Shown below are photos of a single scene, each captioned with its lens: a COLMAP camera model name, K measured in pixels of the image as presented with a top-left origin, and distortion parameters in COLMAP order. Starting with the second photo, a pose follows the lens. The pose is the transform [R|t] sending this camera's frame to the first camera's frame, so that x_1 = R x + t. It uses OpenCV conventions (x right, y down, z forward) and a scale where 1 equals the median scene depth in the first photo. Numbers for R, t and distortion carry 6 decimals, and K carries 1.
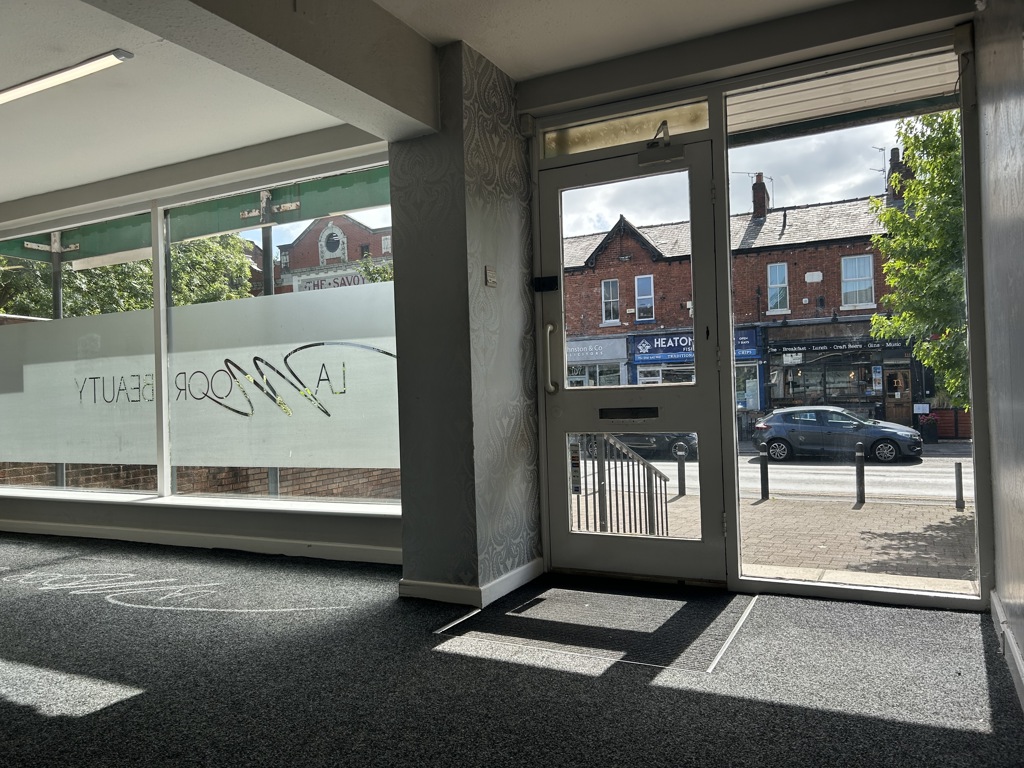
lens RADIAL K [[764.3, 0, 512.0], [0, 764.3, 384.0], [0, 0, 1]] dist [0.131722, -0.164772]
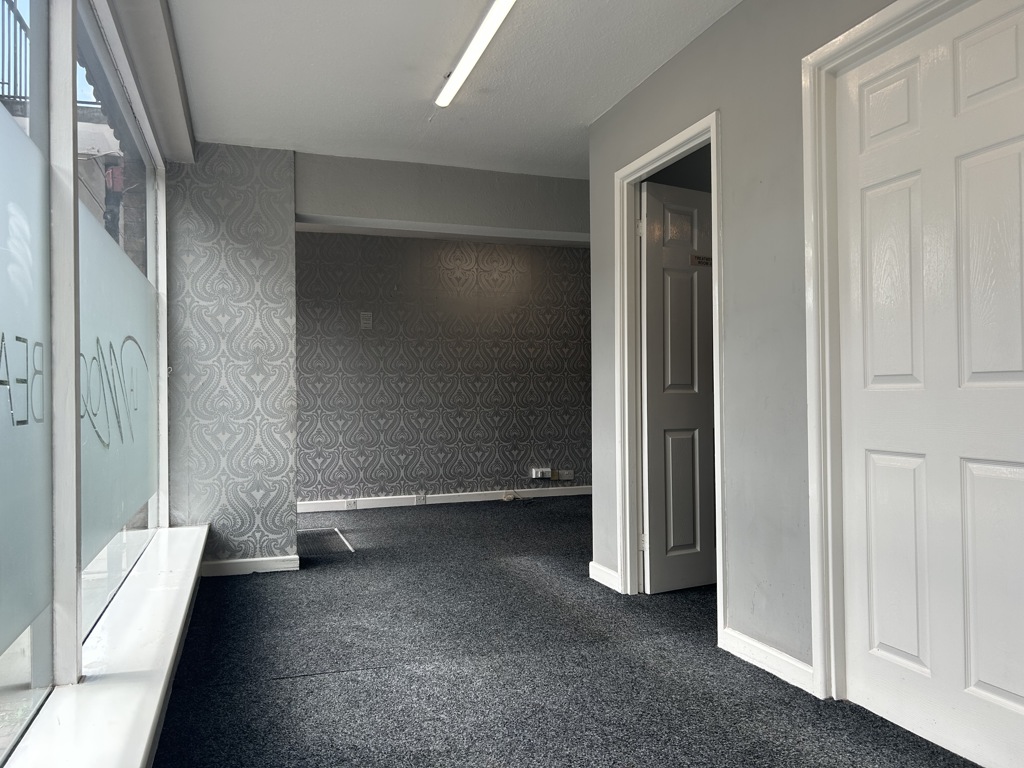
lens RADIAL K [[764.3, 0, 512.0], [0, 764.3, 384.0], [0, 0, 1]] dist [0.131722, -0.164772]
pose [[-0.725302, 0.047066, 0.686820, -1.149741], [0.023744, 0.998777, -0.043369, 0.033179], [-0.688021, -0.015148, -0.725533, 1.515837]]
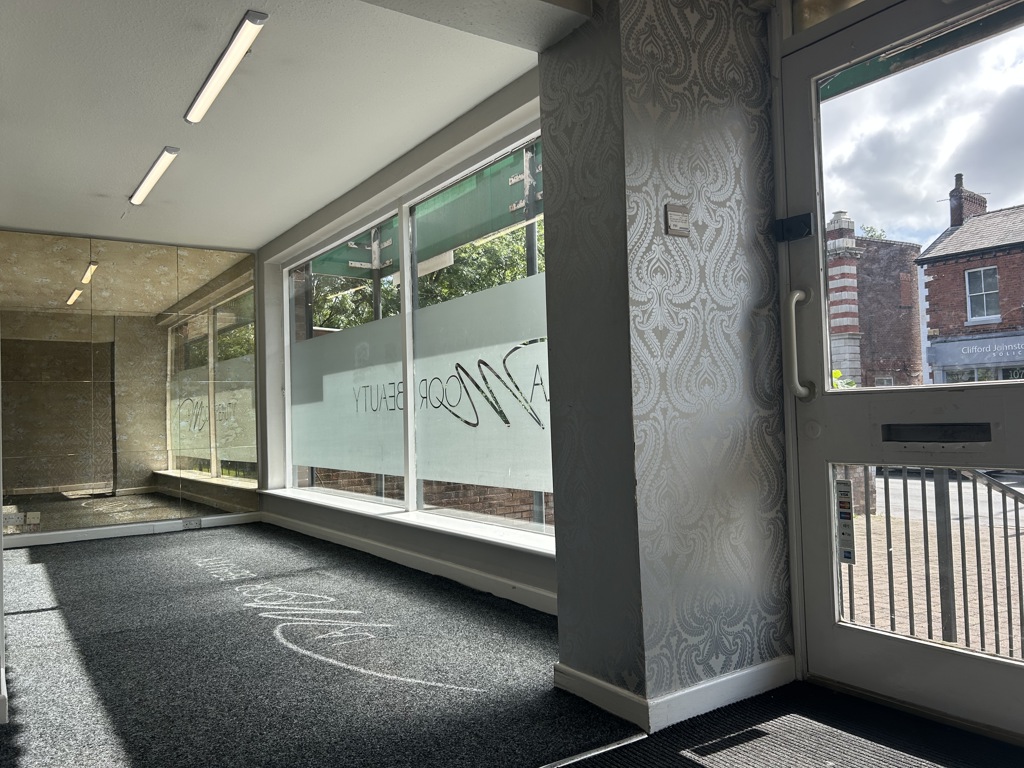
lens RADIAL K [[775.8, 0, 512.0], [0, 775.8, 384.0], [0, 0, 1]] dist [0.062405, -0.075411]
pose [[0.878388, -0.013698, -0.477751, 0.150724], [0.007797, 0.999867, -0.014333, 0.006965], [0.477884, 0.008865, 0.878378, 0.317427]]
